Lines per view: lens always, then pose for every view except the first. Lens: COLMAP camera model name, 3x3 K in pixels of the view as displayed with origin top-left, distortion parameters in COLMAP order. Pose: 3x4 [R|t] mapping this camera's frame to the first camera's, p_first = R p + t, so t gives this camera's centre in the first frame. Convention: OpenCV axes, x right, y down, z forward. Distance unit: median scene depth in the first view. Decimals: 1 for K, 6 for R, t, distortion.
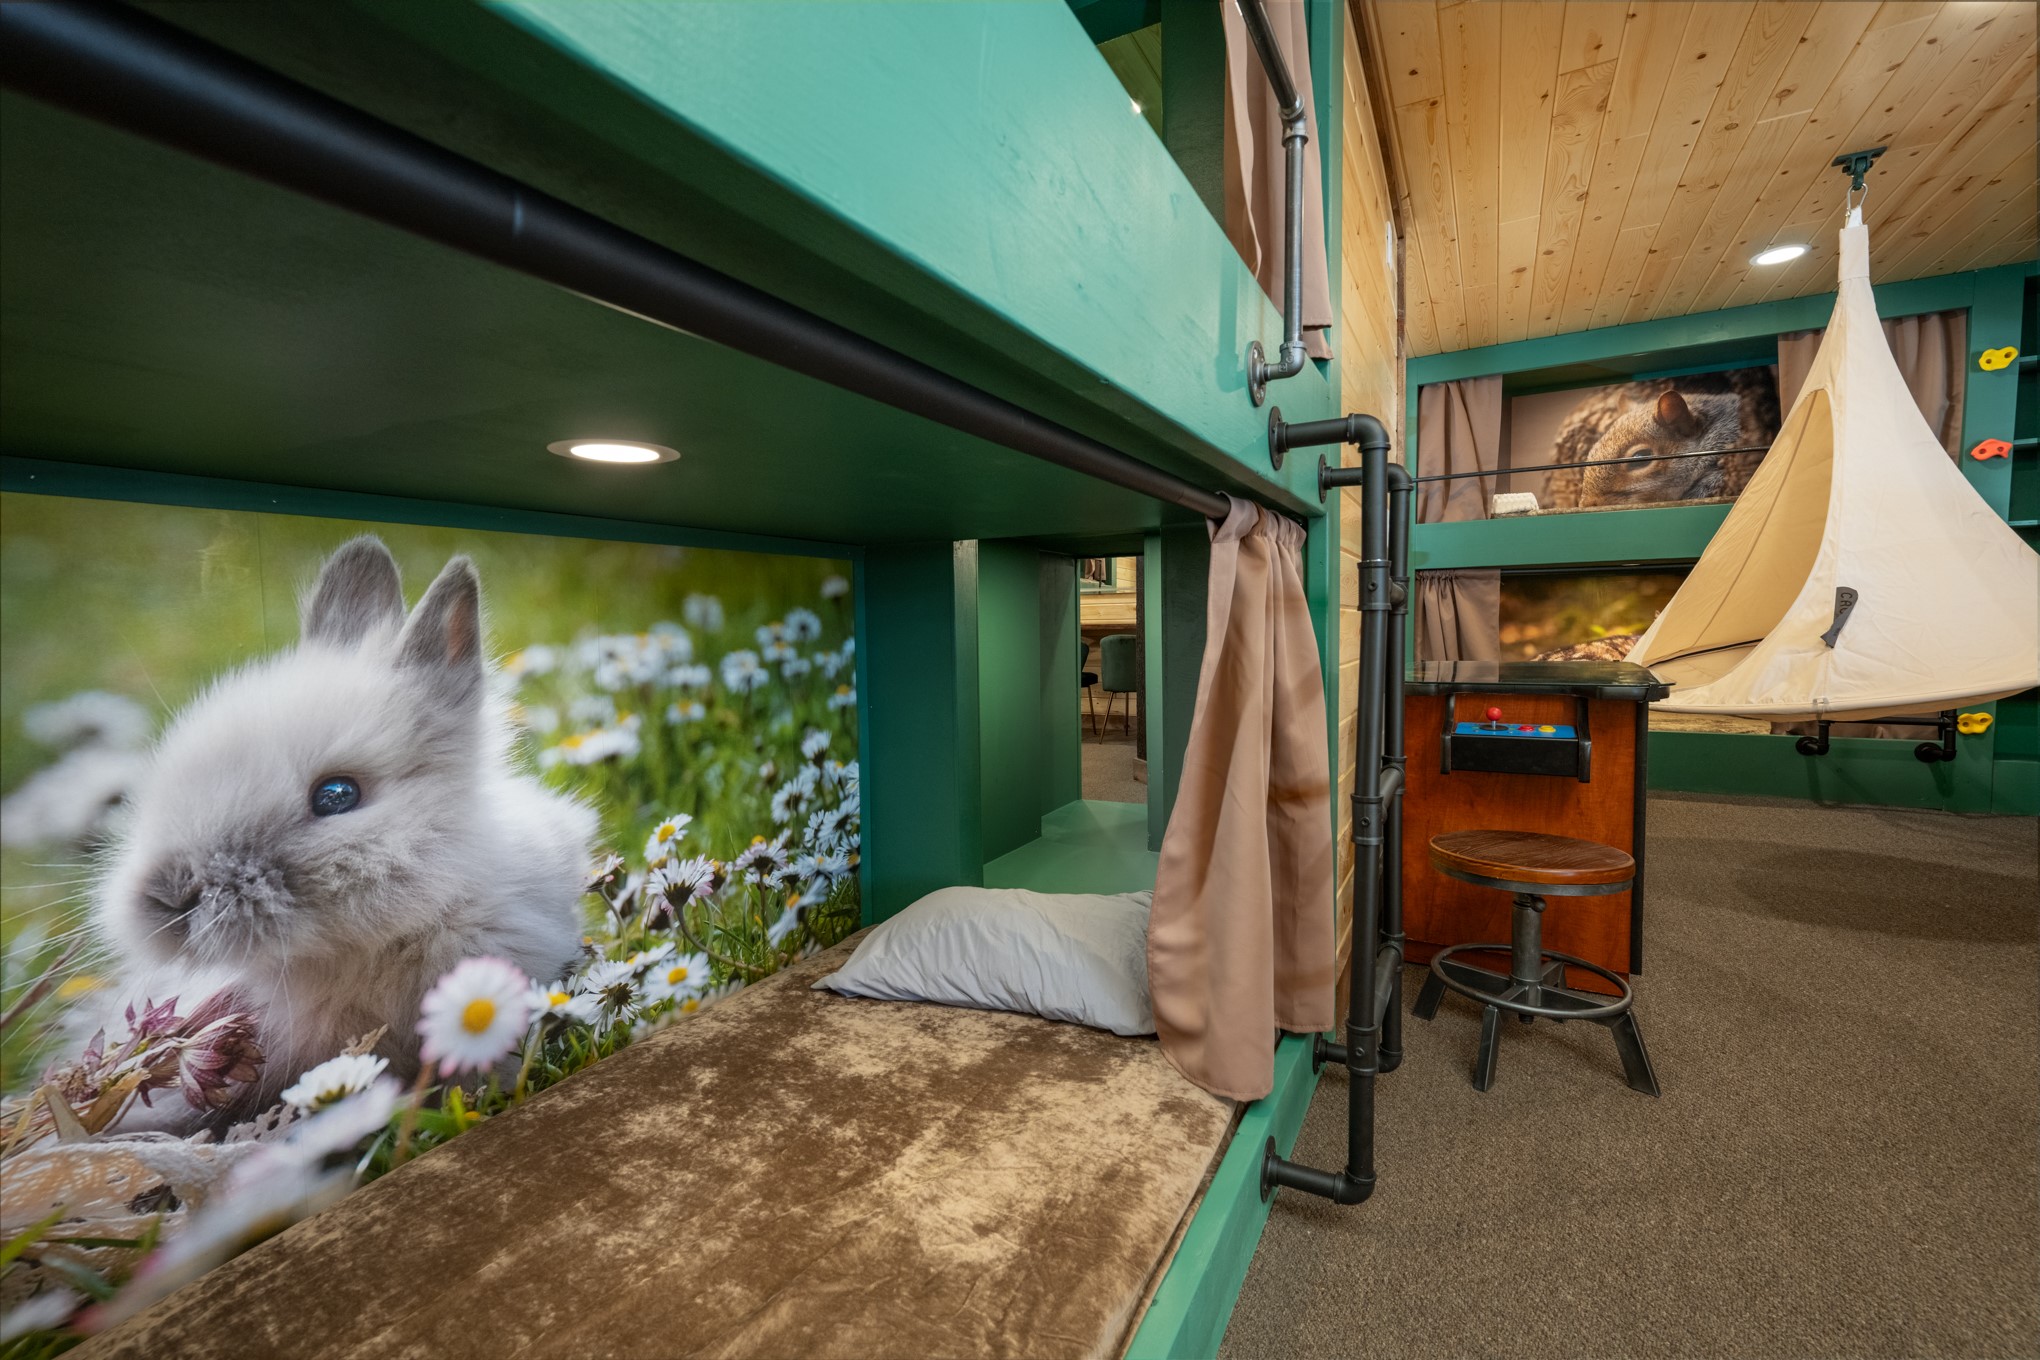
lens RADIAL K [[851.8, 0, 1022.9], [0, 851.8, 690.3], [0, 0, 1]] dist [0.002170, 0.000154]
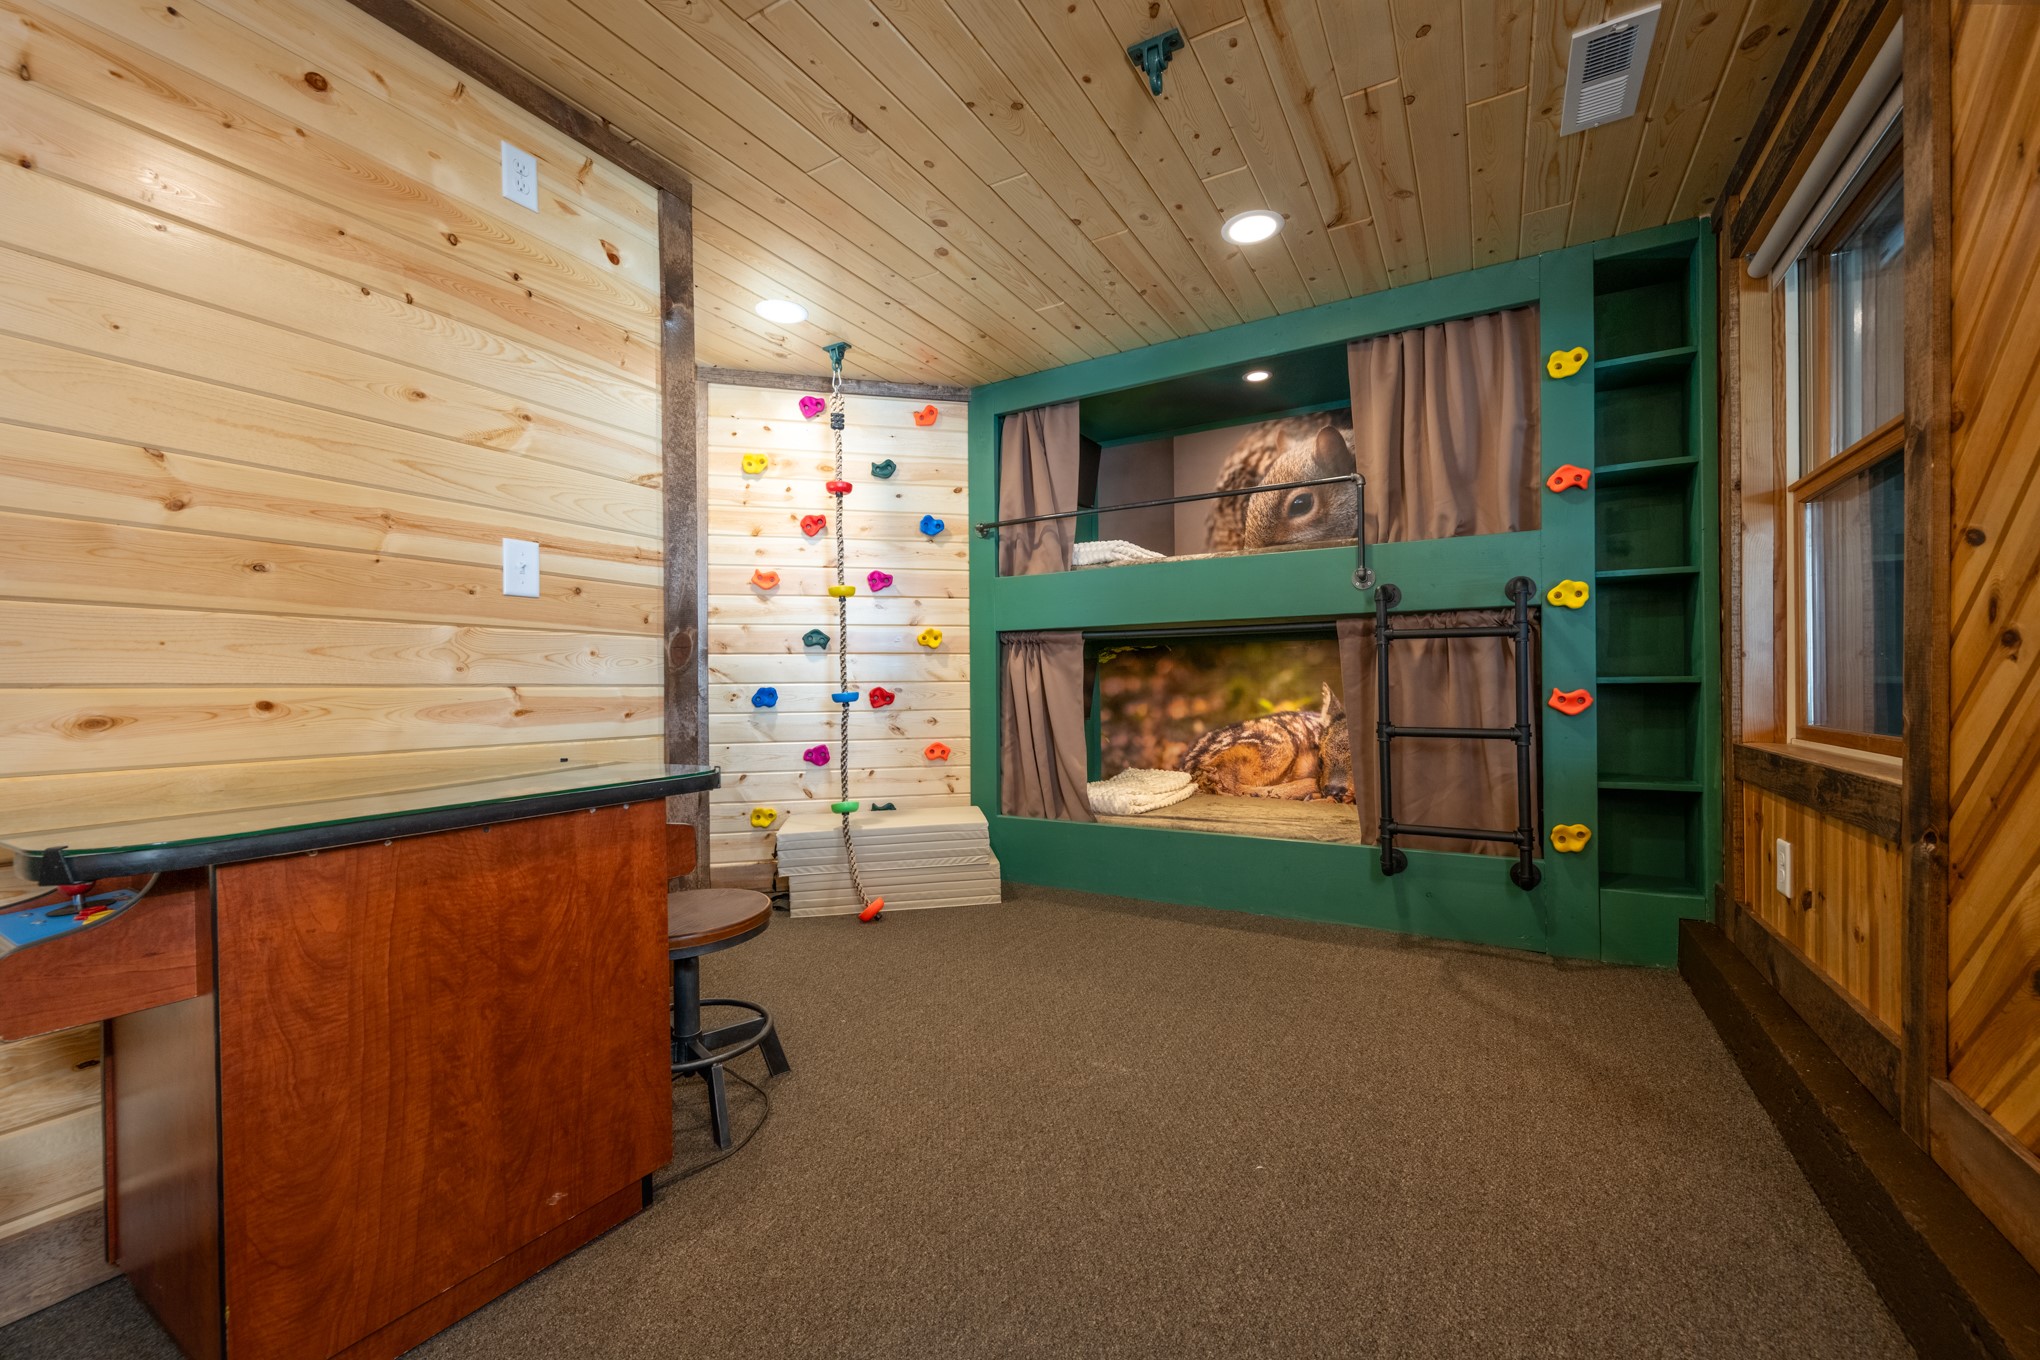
lens RADIAL K [[824.8, 0, 1014.4], [0, 824.8, 691.0], [0, 0, 1]] dist [-0.002935, -0.000298]
pose [[0.999853, 0.006439, -0.015889, 0.452802], [-0.007566, 0.997383, -0.071899, -0.024195], [0.015385, 0.072008, 0.997285, 0.188391]]
